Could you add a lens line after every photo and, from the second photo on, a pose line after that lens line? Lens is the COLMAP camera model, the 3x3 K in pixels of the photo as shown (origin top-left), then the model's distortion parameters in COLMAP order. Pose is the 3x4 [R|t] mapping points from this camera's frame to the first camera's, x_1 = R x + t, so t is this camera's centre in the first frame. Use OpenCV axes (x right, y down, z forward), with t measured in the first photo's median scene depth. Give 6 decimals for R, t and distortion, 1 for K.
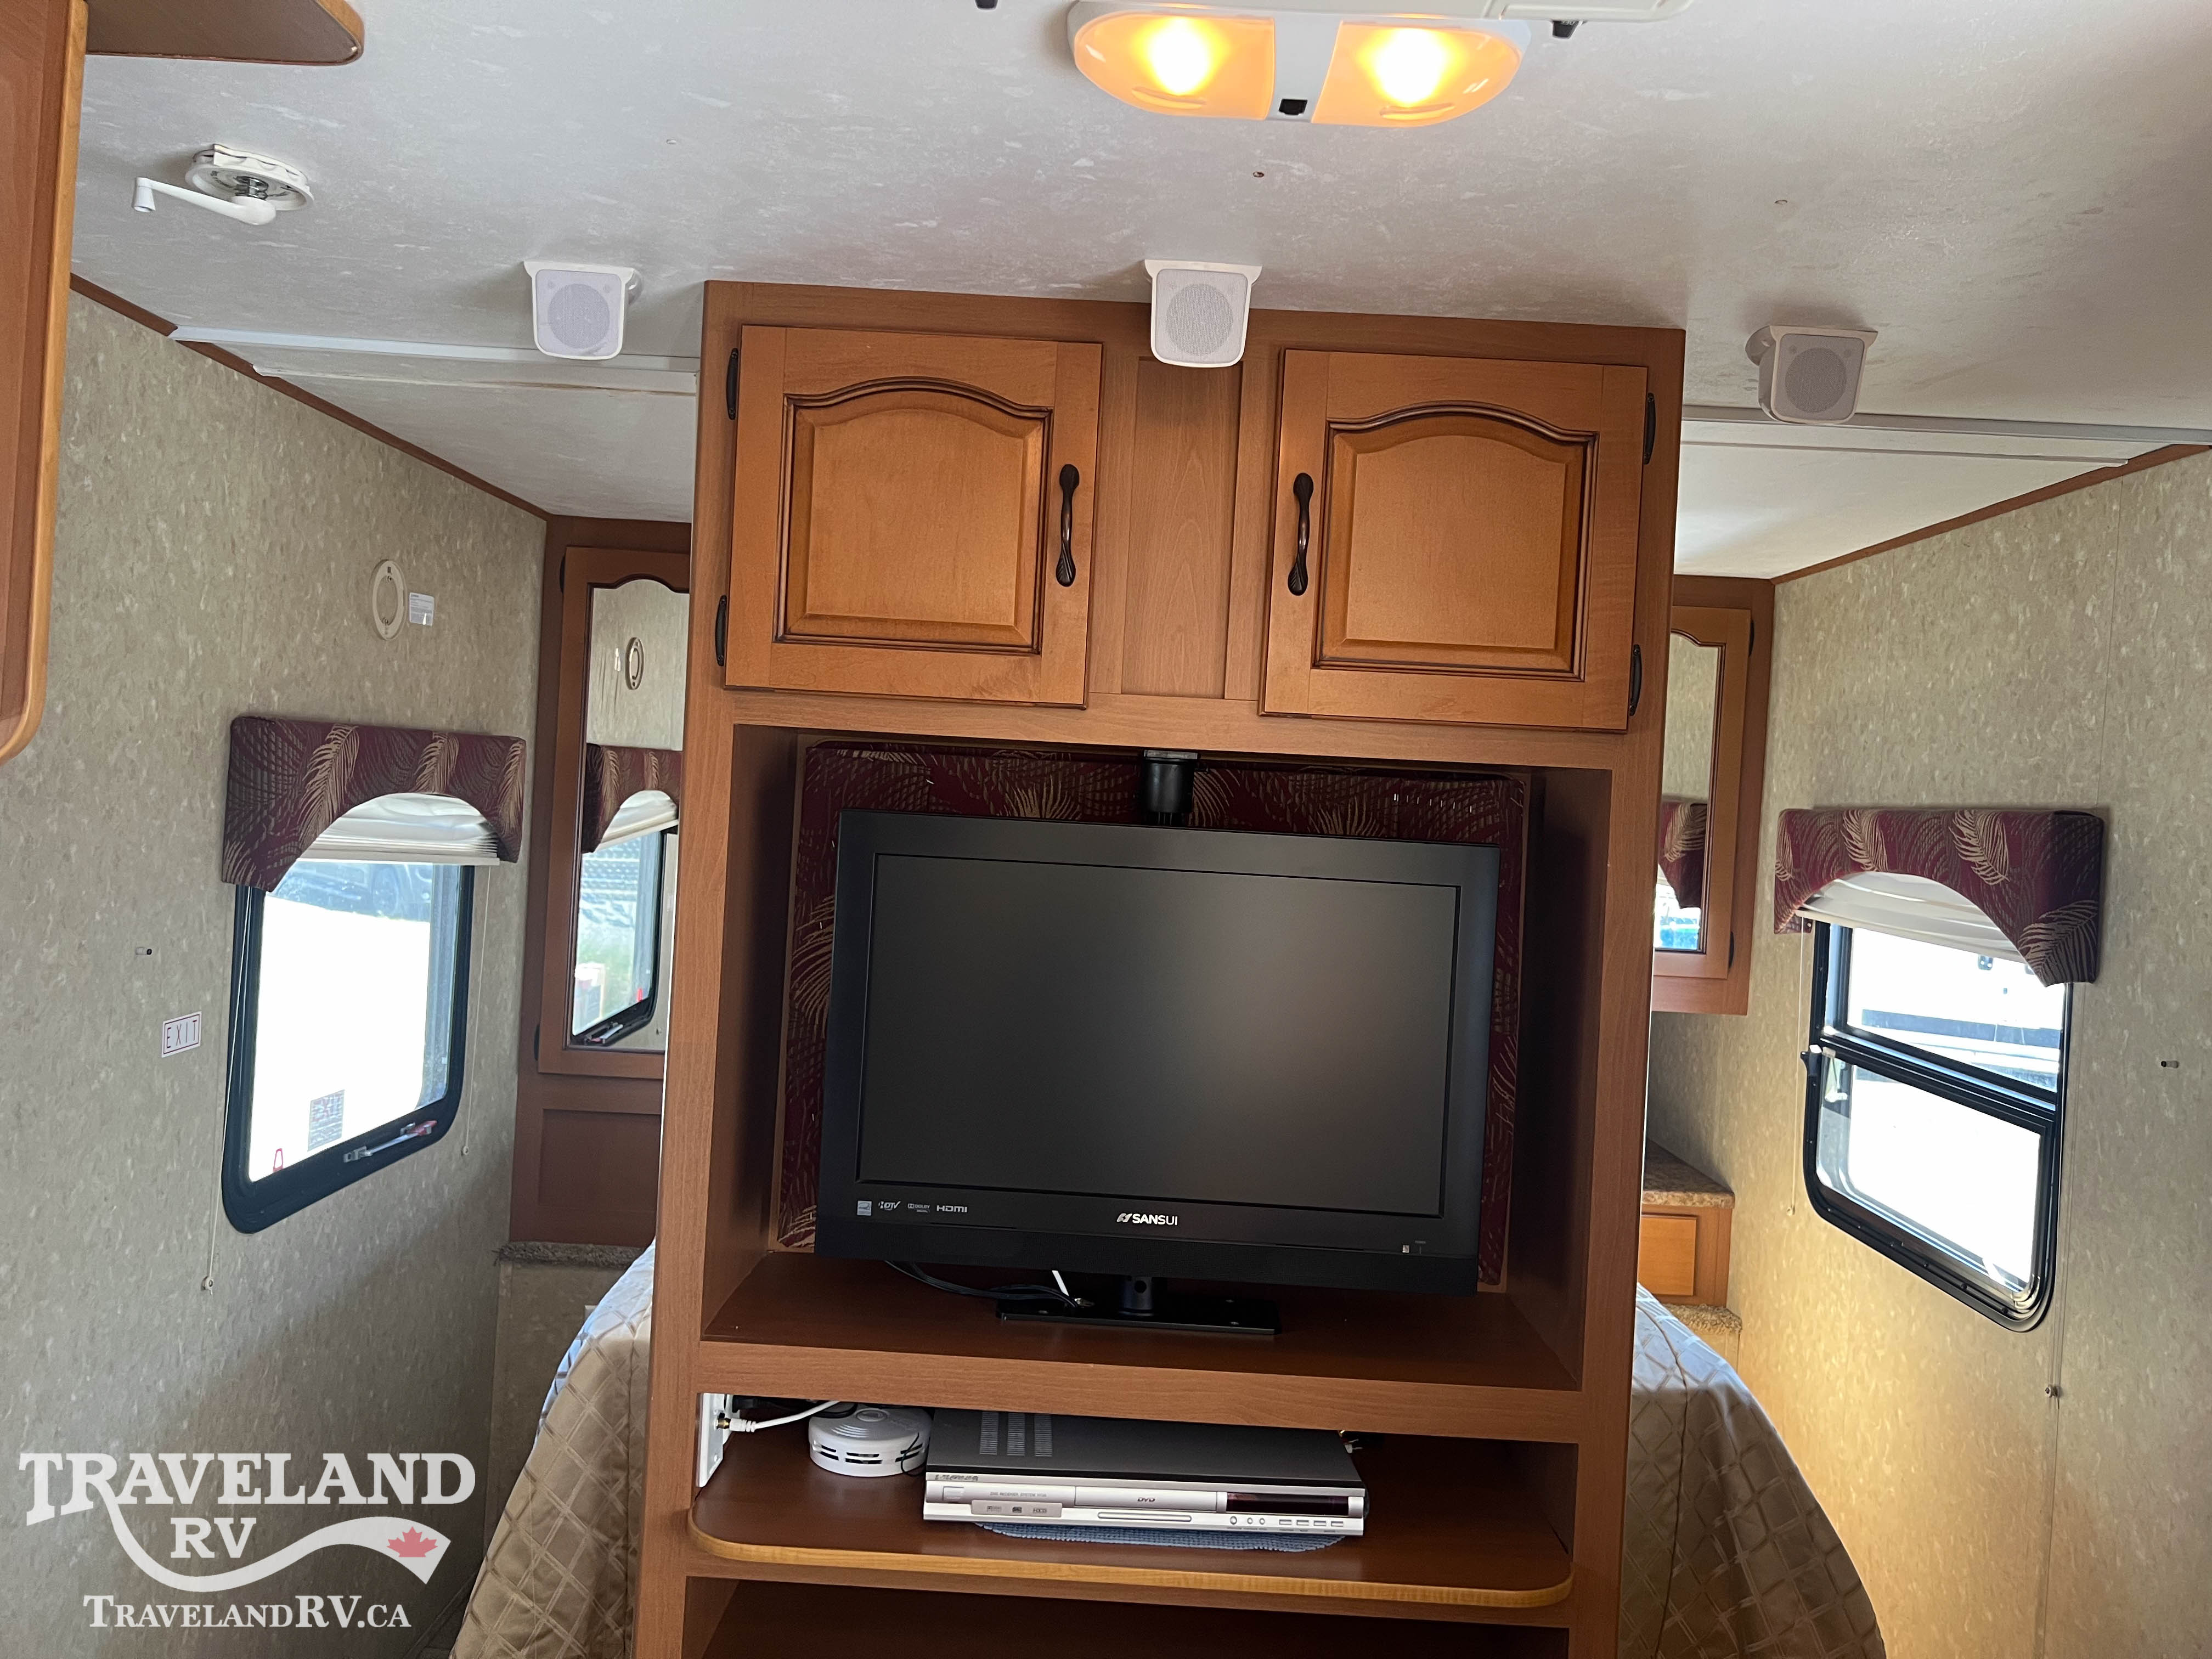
lens RADIAL K [[1663.4, 0, 1097.9], [0, 1663.4, 809.0], [0, 0, 1]] dist [0.049033, -0.056973]
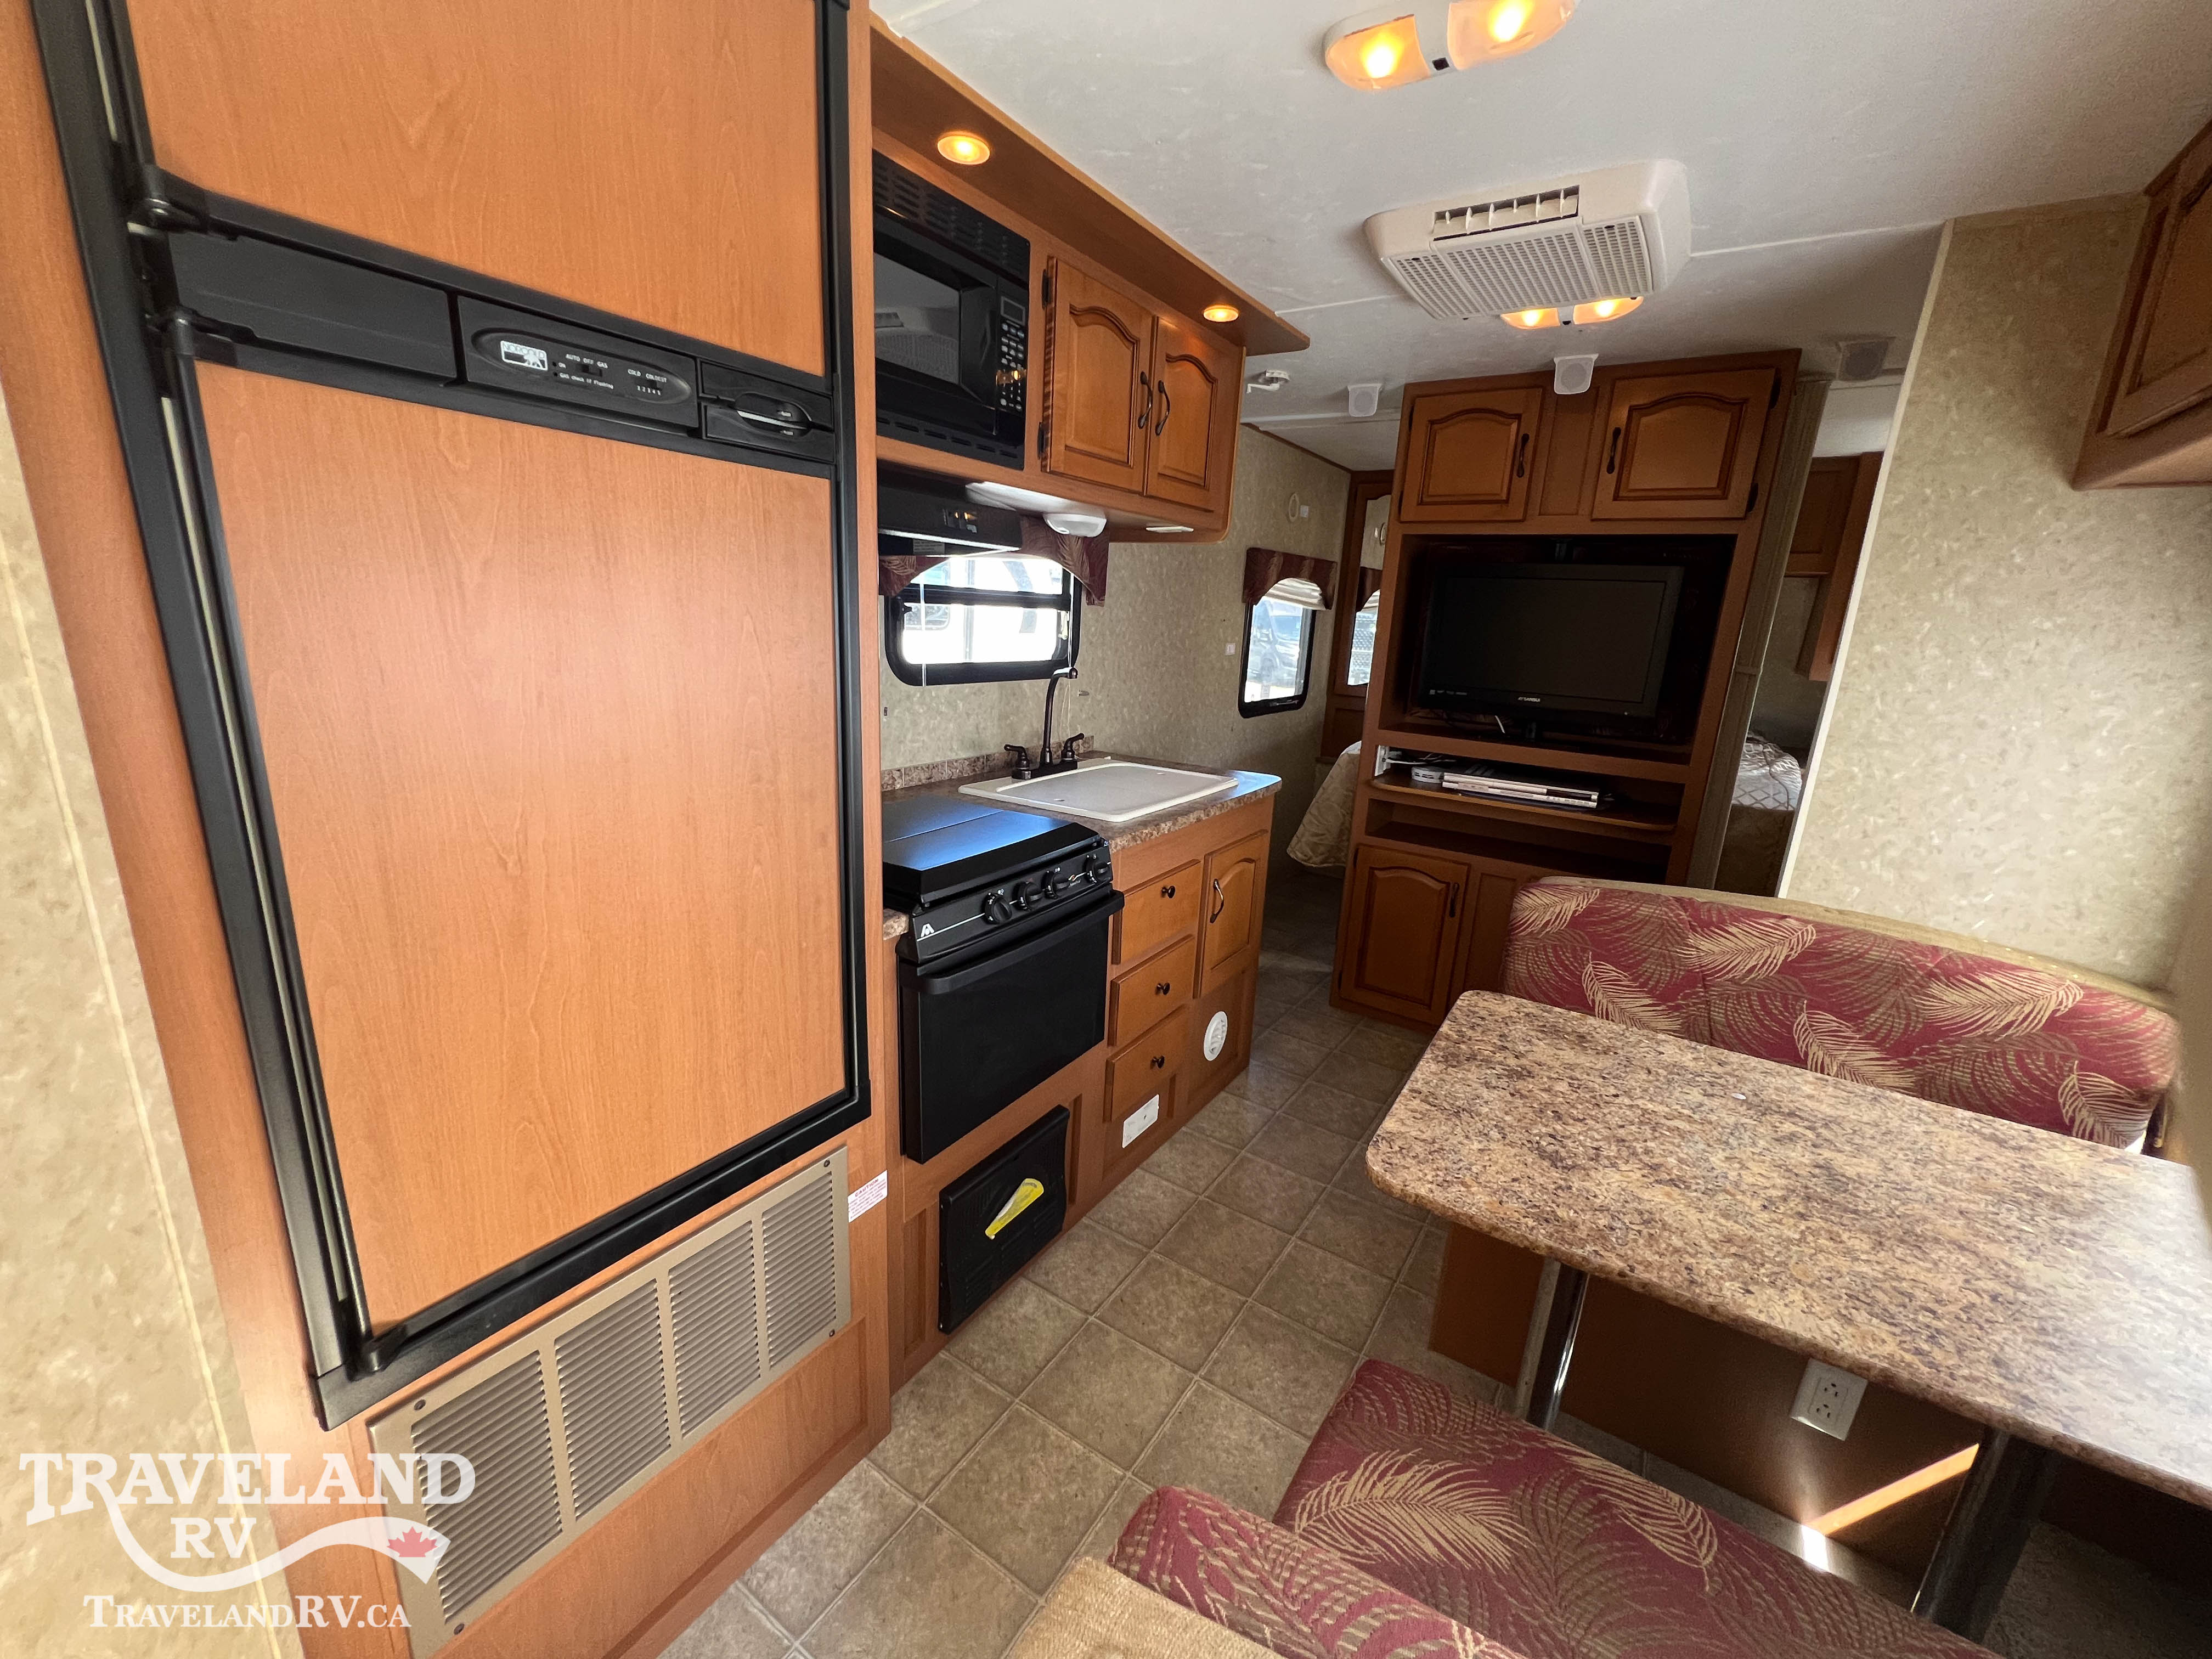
lens RADIAL K [[882.9, 0, 1100.1], [0, 882.9, 830.4], [0, 0, 1]] dist [-0.000560, -0.000027]
pose [[0.834470, 0.123468, -0.537043, 0.205068], [-0.007501, 0.977030, 0.212969, 0.110241], [0.551002, -0.173688, 0.816229, -0.587806]]
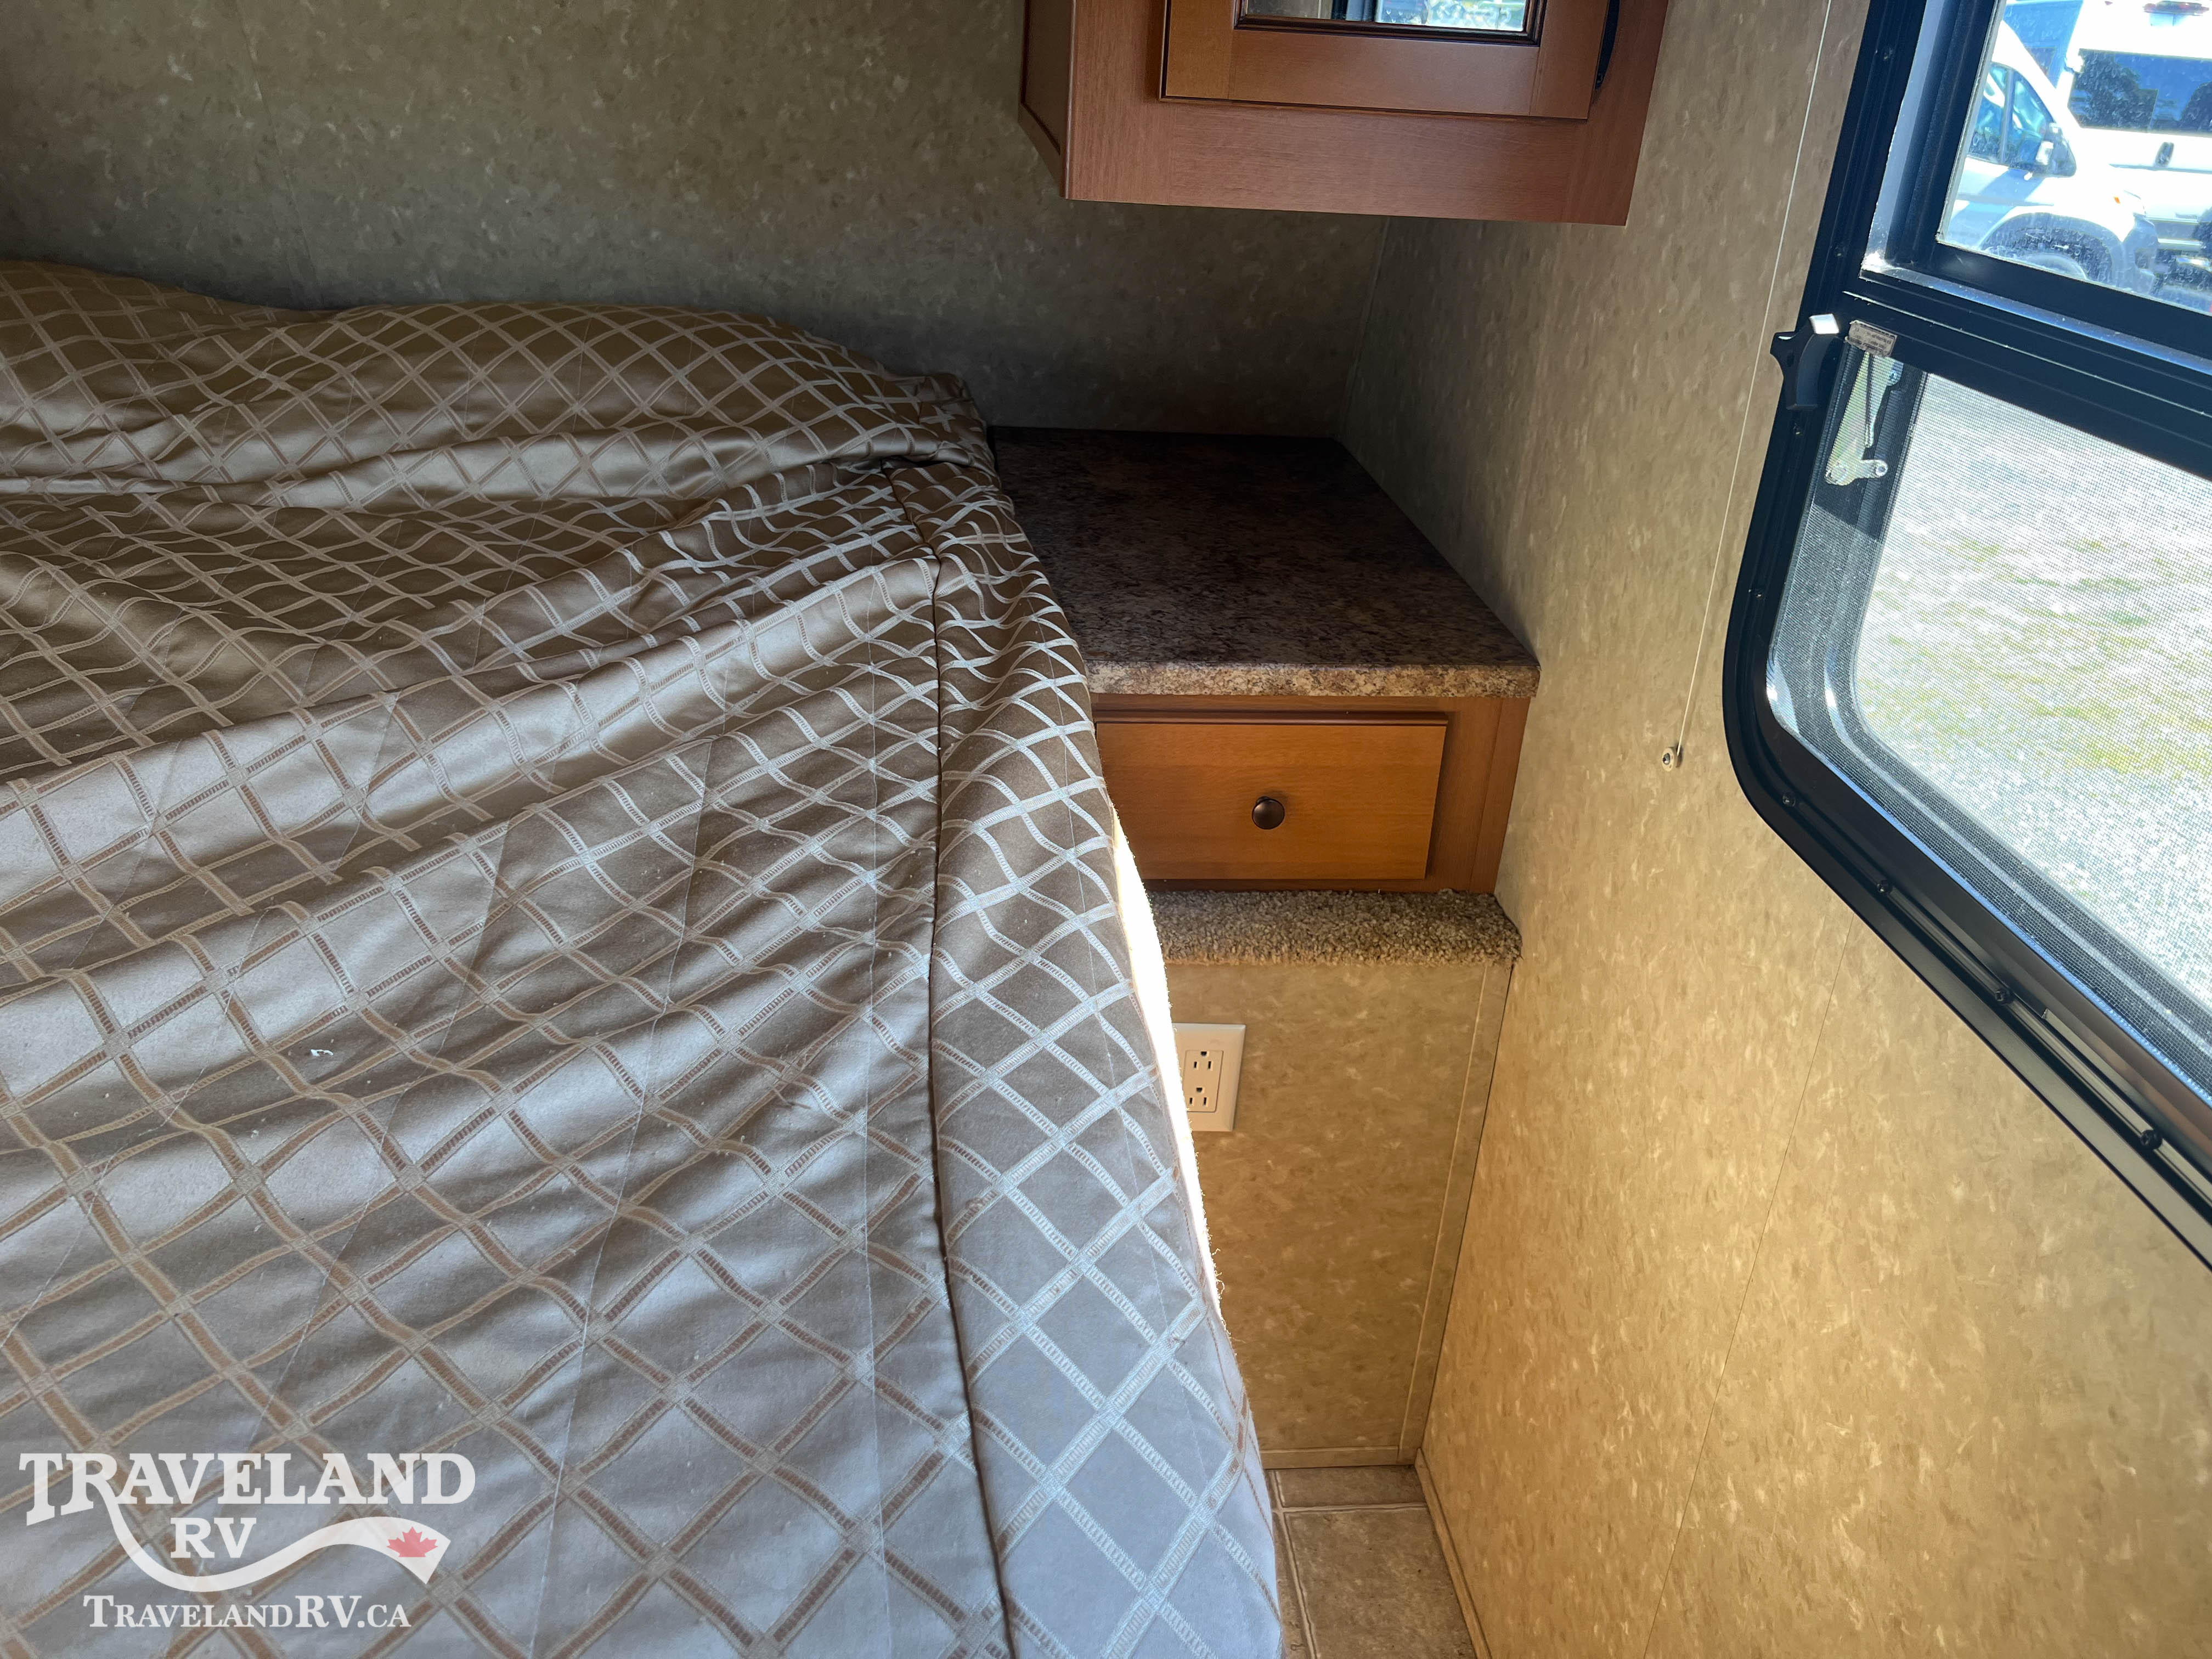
lens RADIAL K [[1678.3, 0, 1117.6], [0, 1678.3, 814.9], [0, 0, 1]] dist [0.051373, -0.060950]
pose [[0.994783, -0.041584, 0.093150, 0.347276], [-0.002726, 0.901978, 0.431774, 0.118311], [-0.101974, -0.429776, 0.897159, 0.914842]]
